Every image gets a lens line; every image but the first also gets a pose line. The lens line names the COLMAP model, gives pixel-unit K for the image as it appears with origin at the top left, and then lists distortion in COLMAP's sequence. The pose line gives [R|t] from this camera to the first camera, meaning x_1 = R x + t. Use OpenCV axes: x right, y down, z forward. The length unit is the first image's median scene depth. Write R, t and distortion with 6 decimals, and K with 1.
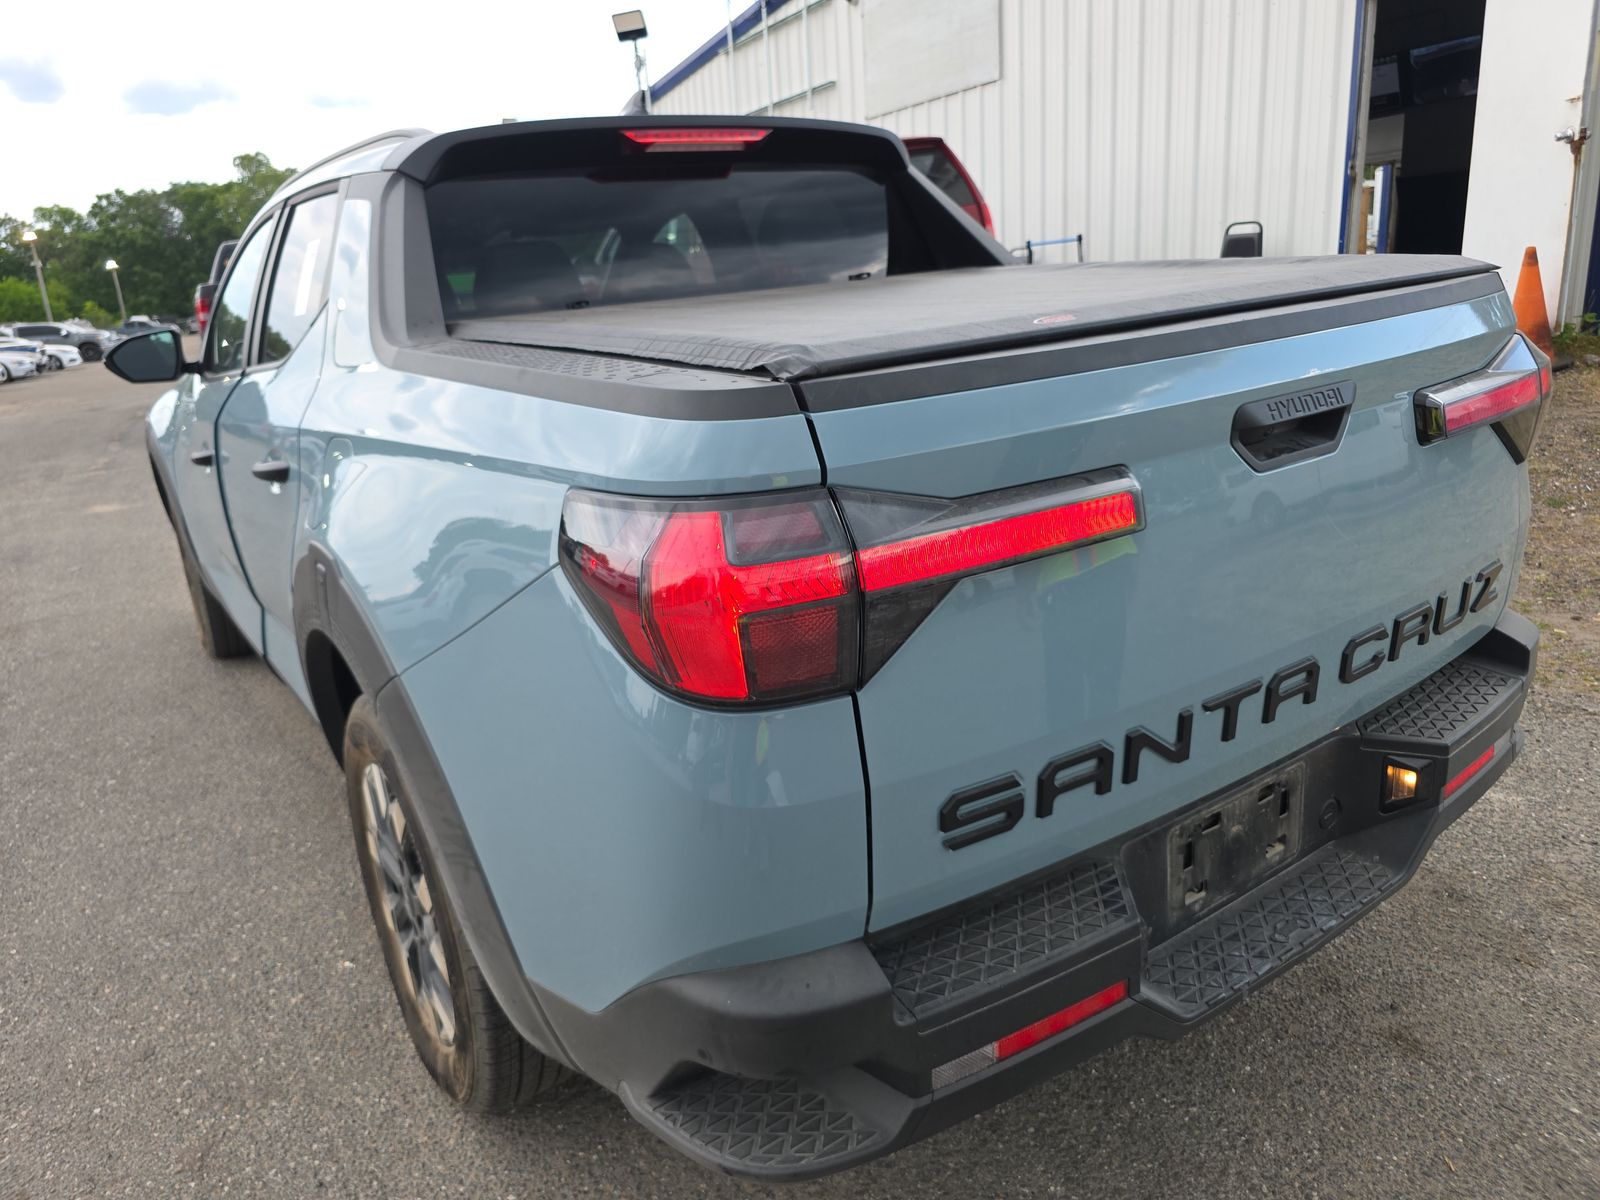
lens RADIAL K [[1081.7, 0, 789.6], [0, 1081.7, 575.8], [0, 0, 1]] dist [0.043255, -0.042893]
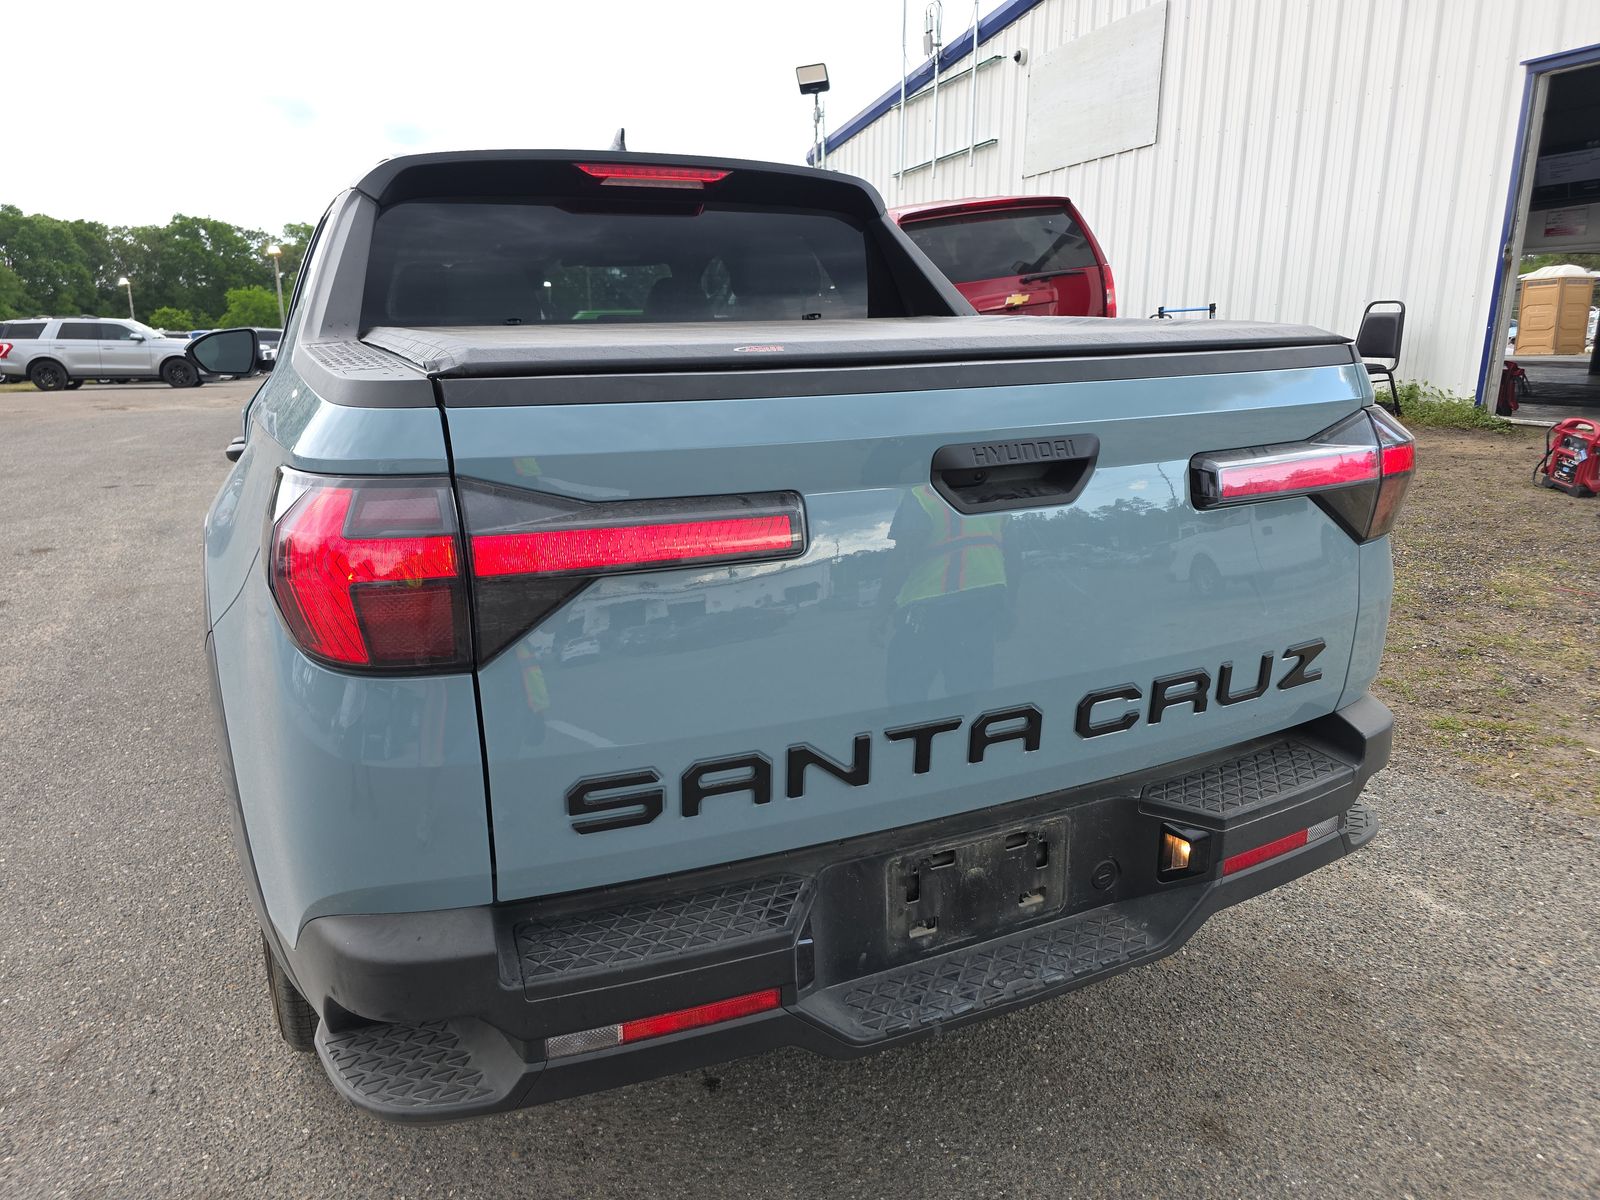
lens RADIAL K [[1075.5, 0, 800.0], [0, 1075.5, 600.0], [0, 0, 1]] dist [0.047478, -0.043436]
pose [[0.985960, 0.100037, -0.133703, 0.325929], [-0.102879, 0.994588, -0.014508, 0.012884], [0.131528, 0.028060, 0.990915, -0.017500]]
